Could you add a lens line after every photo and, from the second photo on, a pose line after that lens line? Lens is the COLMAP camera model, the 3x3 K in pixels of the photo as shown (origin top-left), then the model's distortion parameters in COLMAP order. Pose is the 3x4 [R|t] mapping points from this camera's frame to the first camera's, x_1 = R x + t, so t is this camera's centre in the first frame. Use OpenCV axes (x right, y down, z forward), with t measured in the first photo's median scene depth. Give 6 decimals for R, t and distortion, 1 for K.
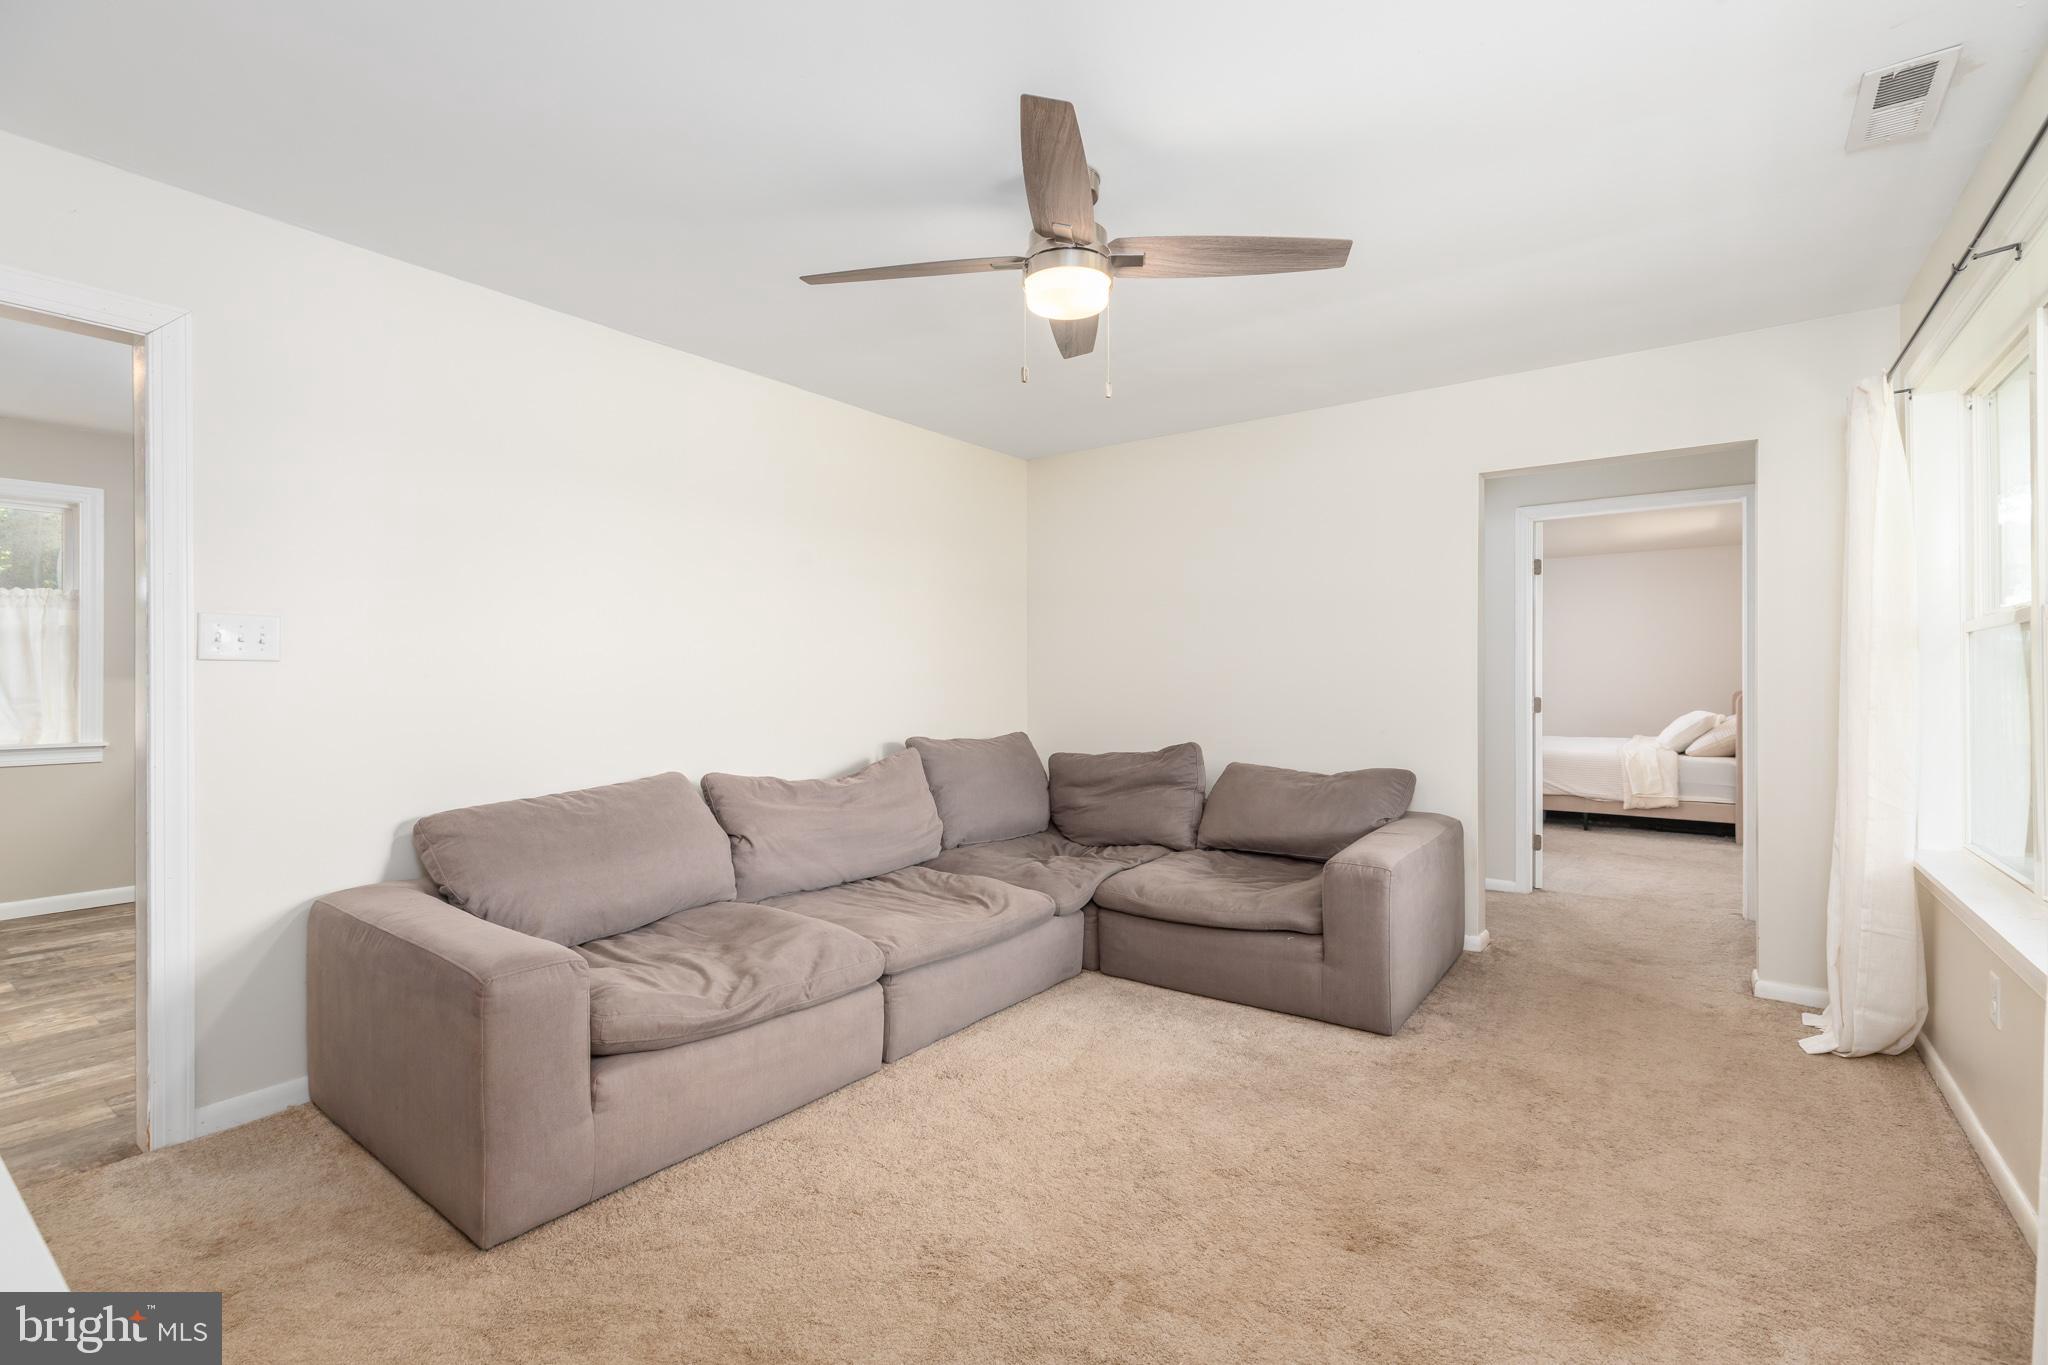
lens RADIAL K [[929.5, 0, 1024.0], [0, 929.5, 682.5], [0, 0, 1]] dist [0.003679, 0.000241]
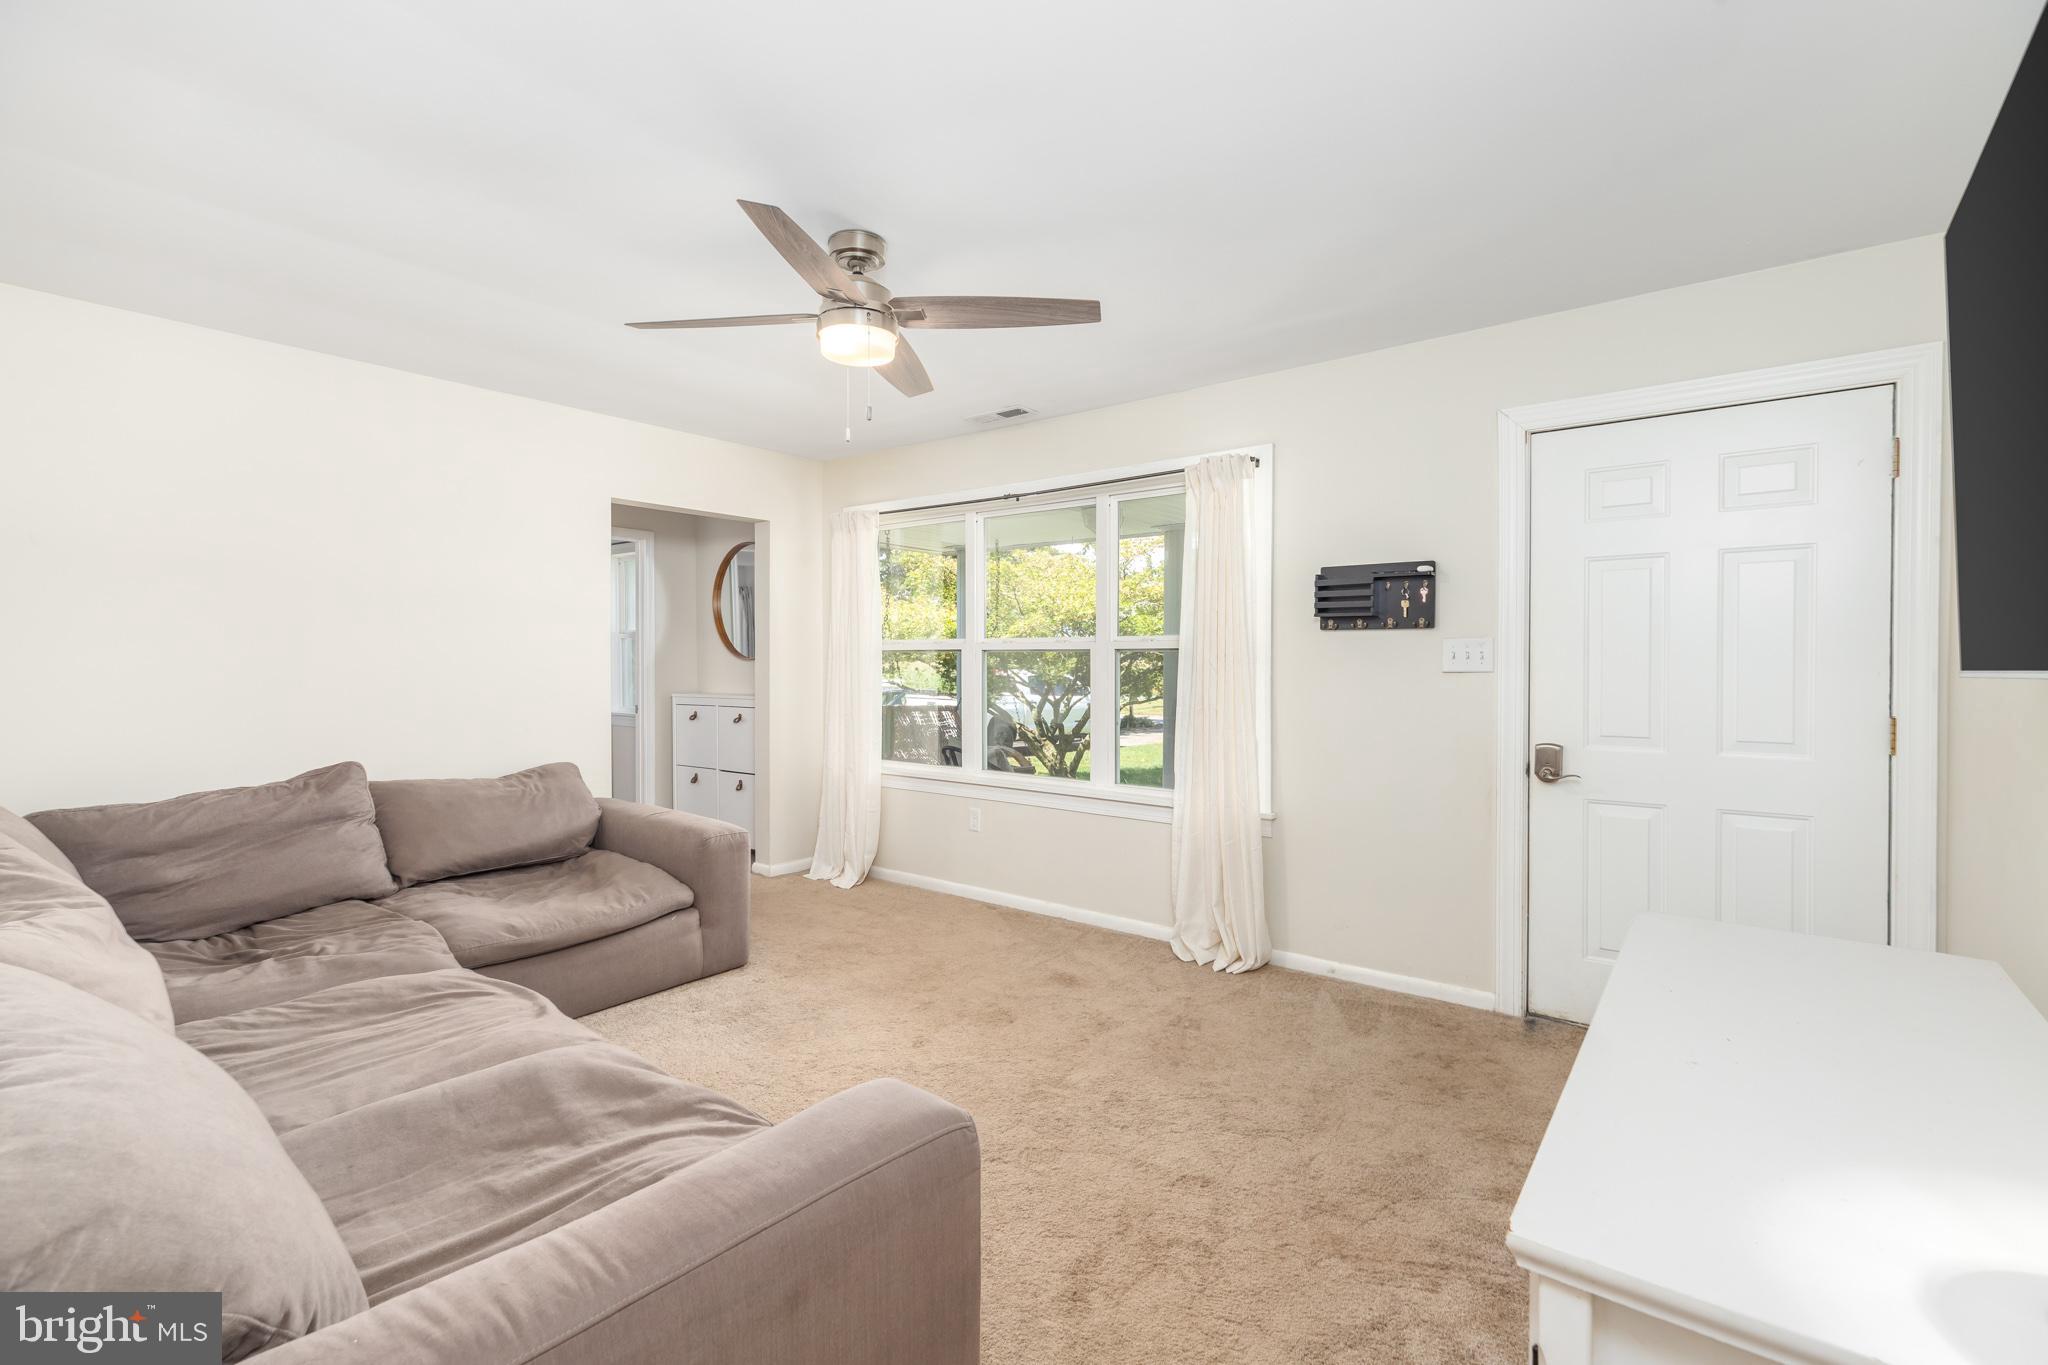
lens RADIAL K [[929.5, 0, 1024.0], [0, 929.5, 682.5], [0, 0, 1]] dist [0.003679, 0.000241]
pose [[0.017105, -0.022166, 0.999608, -0.835959], [-0.002185, 0.999751, 0.022207, -0.027412], [-0.999851, -0.002564, 0.017053, 0.603050]]
